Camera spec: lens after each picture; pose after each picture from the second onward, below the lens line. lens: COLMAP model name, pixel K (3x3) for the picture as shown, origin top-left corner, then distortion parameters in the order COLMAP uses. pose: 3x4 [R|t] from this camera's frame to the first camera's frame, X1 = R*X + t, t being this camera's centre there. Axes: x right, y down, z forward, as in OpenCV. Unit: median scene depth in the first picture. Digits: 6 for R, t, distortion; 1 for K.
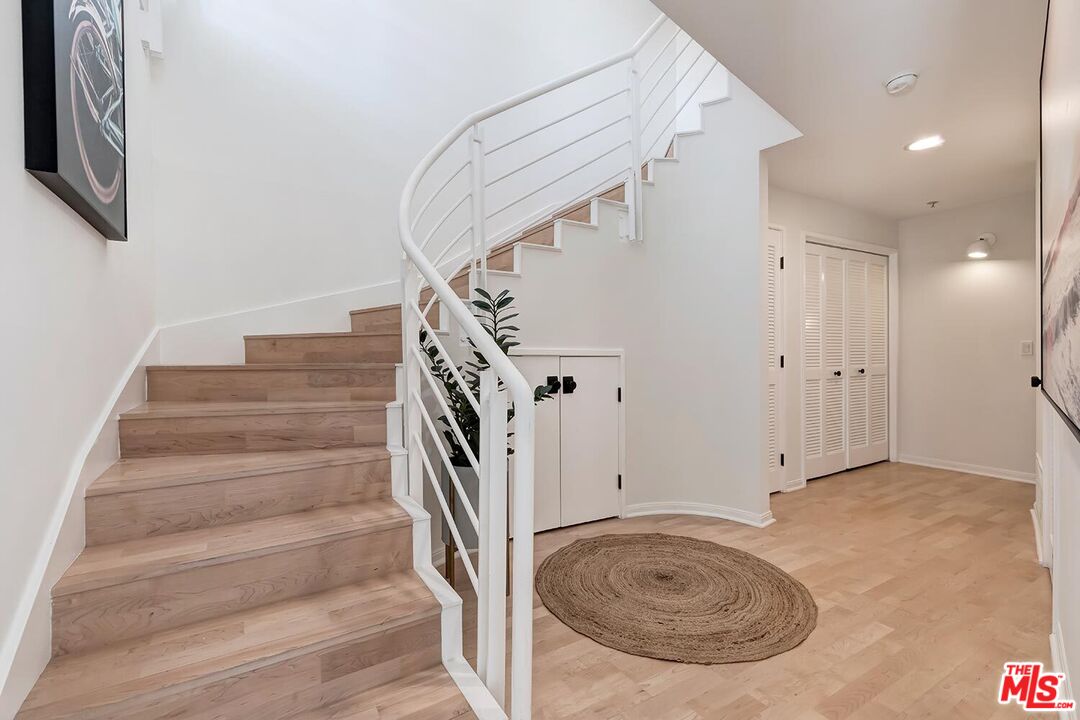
lens RADIAL K [[484.4, 0, 537.3], [0, 484.4, 354.7], [0, 0, 1]] dist [0.000652, -0.000012]
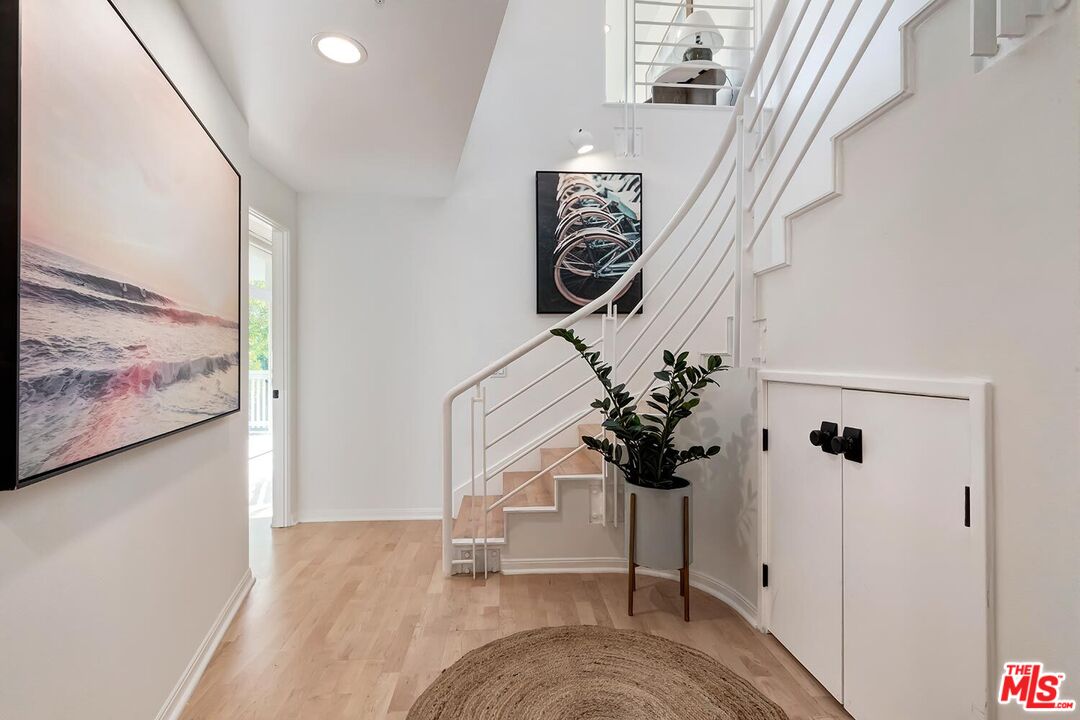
lens RADIAL K [[484.4, 0, 537.9], [0, 484.4, 365.1], [0, 0, 1]] dist [0.000652, -0.000012]
pose [[-0.462369, 0.003872, -0.886679, 0.699888], [0.000109, 0.999991, 0.004309, -0.024809], [0.886688, 0.001896, -0.462365, 0.978426]]
